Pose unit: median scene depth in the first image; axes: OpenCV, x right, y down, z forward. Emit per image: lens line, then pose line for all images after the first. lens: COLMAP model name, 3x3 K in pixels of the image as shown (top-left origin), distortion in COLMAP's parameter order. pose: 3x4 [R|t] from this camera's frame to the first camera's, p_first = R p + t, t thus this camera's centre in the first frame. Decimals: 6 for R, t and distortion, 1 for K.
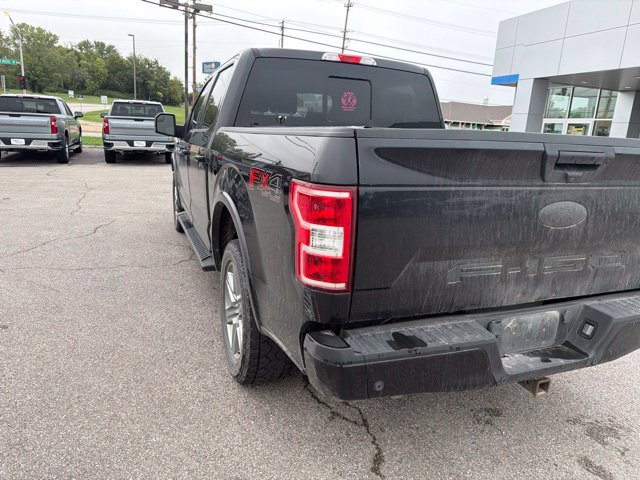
lens RADIAL K [[454.8, 0, 324.2], [0, 454.8, 240.6], [0, 0, 1]] dist [0.023655, -0.028883]
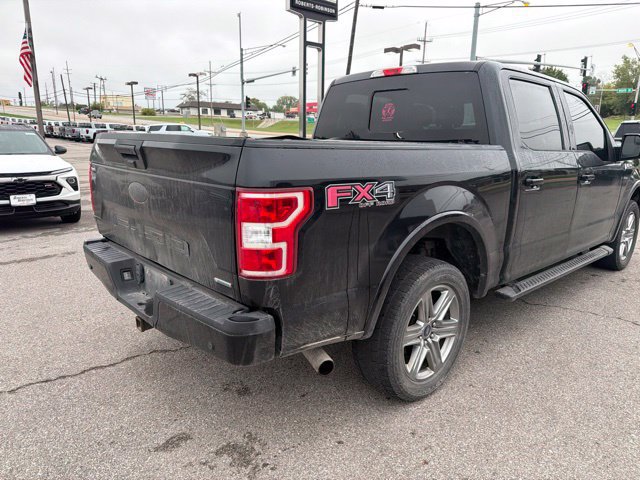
lens RADIAL K [[453.4, 0, 324.4], [0, 453.4, 243.5], [0, 0, 1]] dist [0.035617, -0.044615]
pose [[0.353998, 0.172805, -0.919143, 1.030728], [-0.219690, 0.970647, 0.097877, -0.084797], [0.909077, 0.167278, 0.381571, 0.528848]]
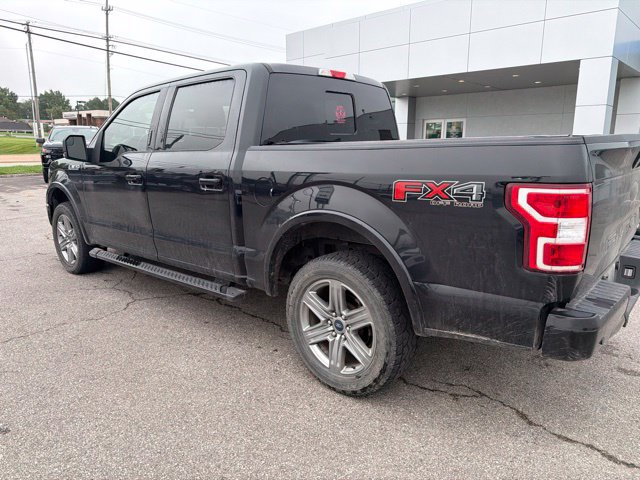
lens RADIAL K [[452.2, 0, 325.4], [0, 452.2, 240.8], [0, 0, 1]] dist [0.033802, -0.040177]
pose [[0.887520, -0.154389, 0.434134, -0.486297], [0.160652, 0.986755, 0.022487, -0.046669], [-0.431856, 0.049787, 0.900568, 0.087609]]
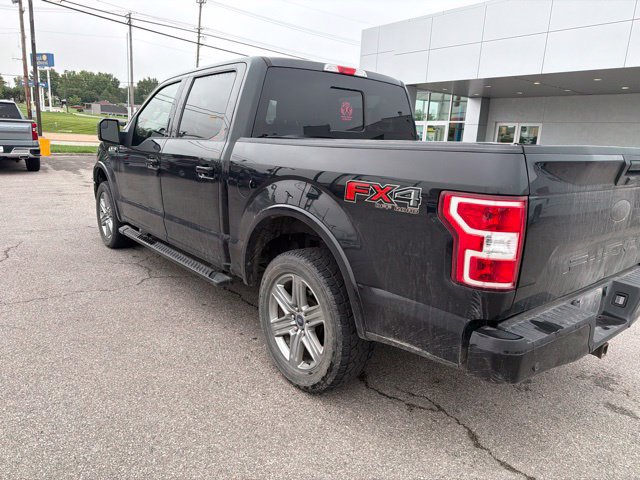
lens RADIAL K [[453.4, 0, 324.4], [0, 453.4, 243.5], [0, 0, 1]] dist [0.035617, -0.044615]
pose [[0.953370, -0.075620, 0.292176, -0.328031], [0.073671, 0.997126, 0.017684, -0.025526], [-0.292674, 0.004665, 0.956201, 0.020115]]
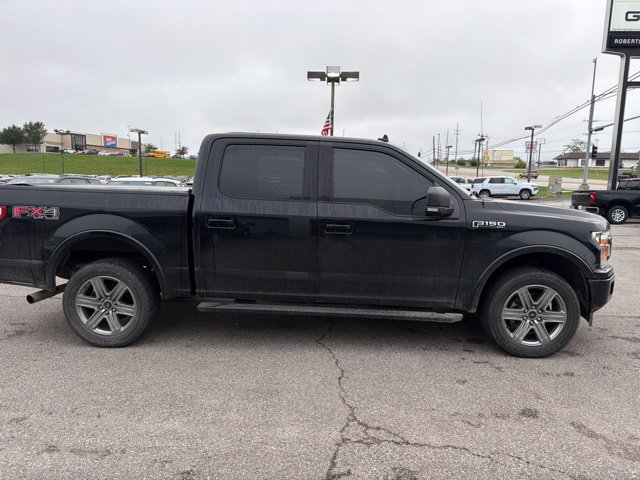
lens RADIAL K [[451.4, 0, 320.4], [0, 451.4, 243.6], [0, 0, 1]] dist [0.040131, -0.048756]
pose [[-0.420760, 0.066851, -0.904705, 1.275124], [-0.253826, 0.948773, 0.188157, -0.445305], [0.870938, 0.308807, -0.382237, 1.953540]]
